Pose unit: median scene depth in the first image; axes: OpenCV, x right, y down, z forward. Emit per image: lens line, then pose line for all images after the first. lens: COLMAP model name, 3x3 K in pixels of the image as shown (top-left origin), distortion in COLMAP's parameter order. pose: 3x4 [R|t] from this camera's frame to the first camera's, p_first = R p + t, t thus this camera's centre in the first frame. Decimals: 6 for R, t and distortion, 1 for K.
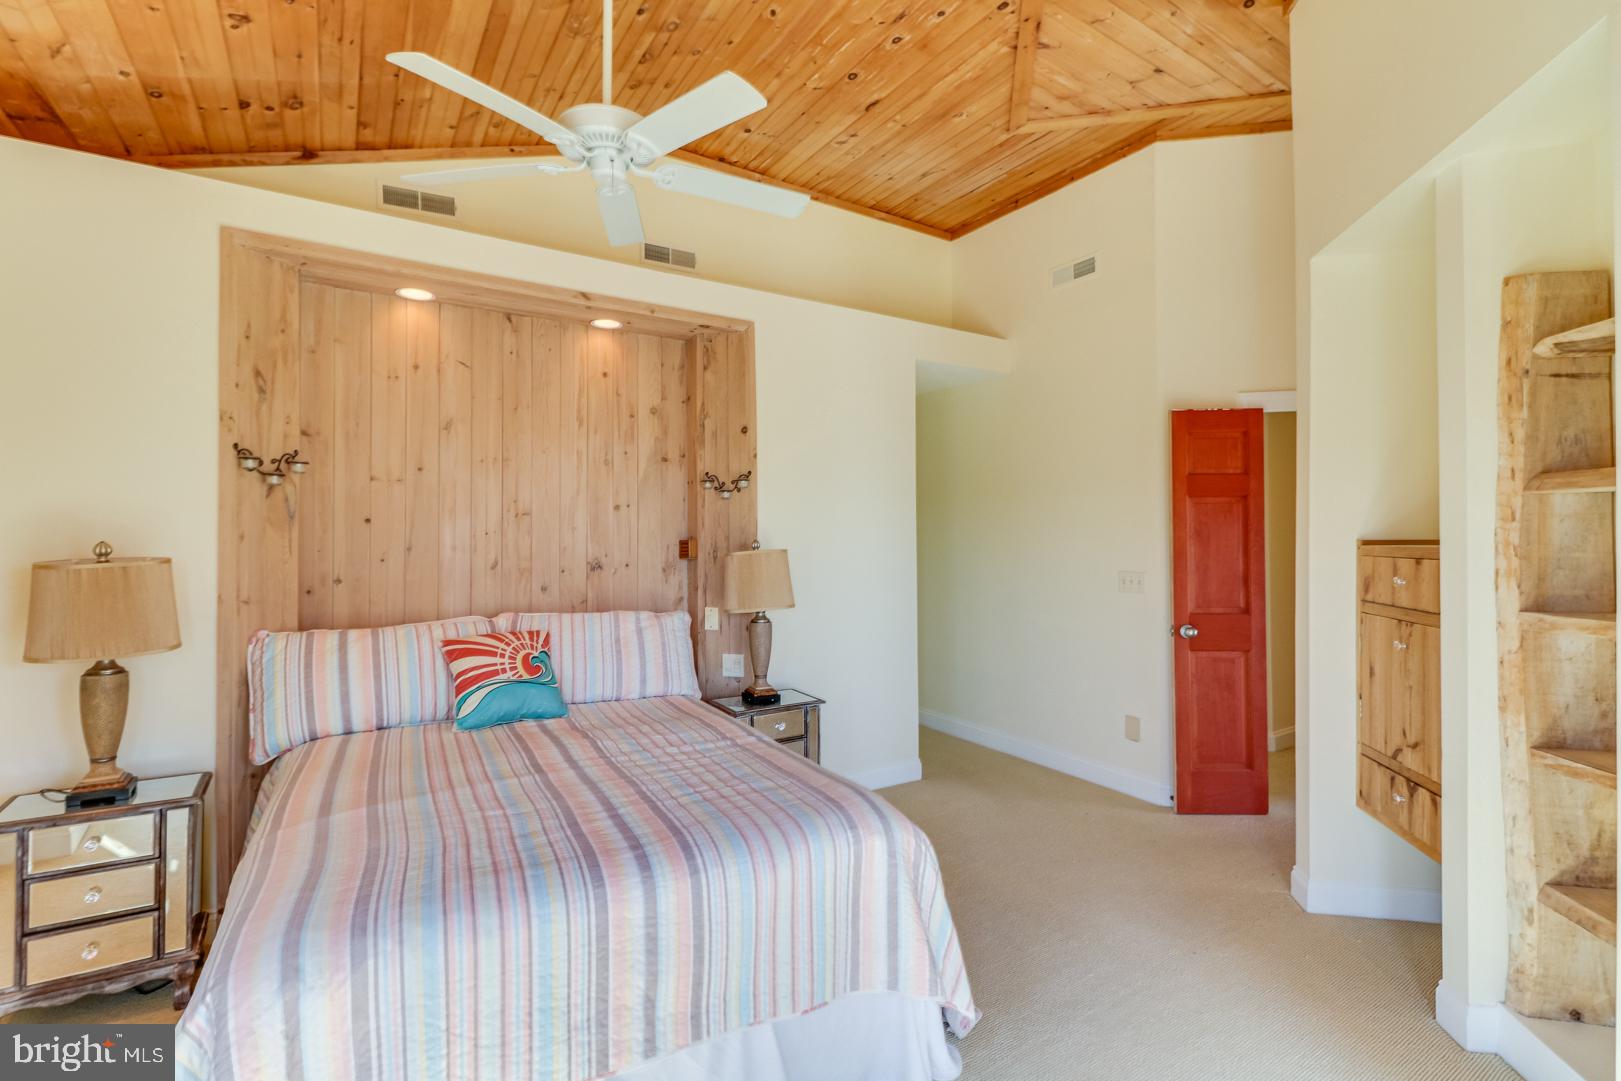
lens RADIAL K [[730.8, 0, 810.5], [0, 730.8, 540.5], [0, 0, 1]] dist [0.000216, -0.000002]
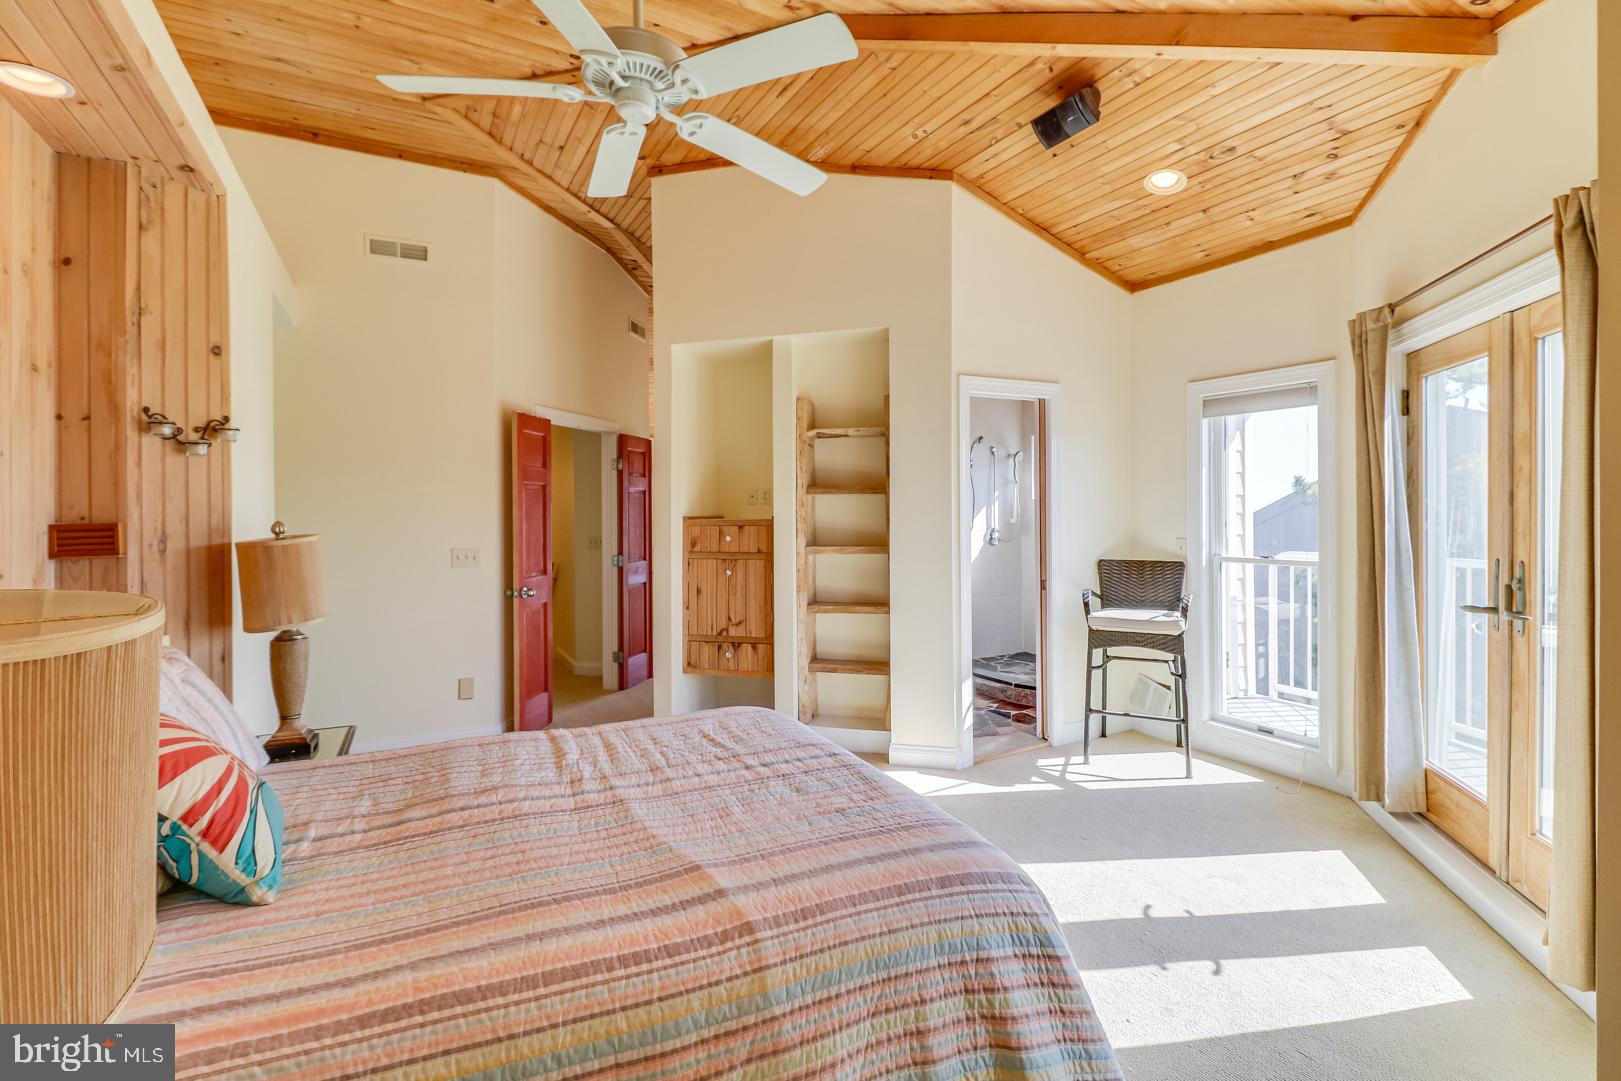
lens RADIAL K [[746.6, 0, 808.7], [0, 746.6, 522.3], [0, 0, 1]] dist [0.000468, -0.000129]
pose [[0.072886, -0.009949, 0.997291, -0.700571], [0.011671, 0.999890, 0.009122, -0.000287], [-0.997272, 0.010975, 0.072994, 0.427735]]
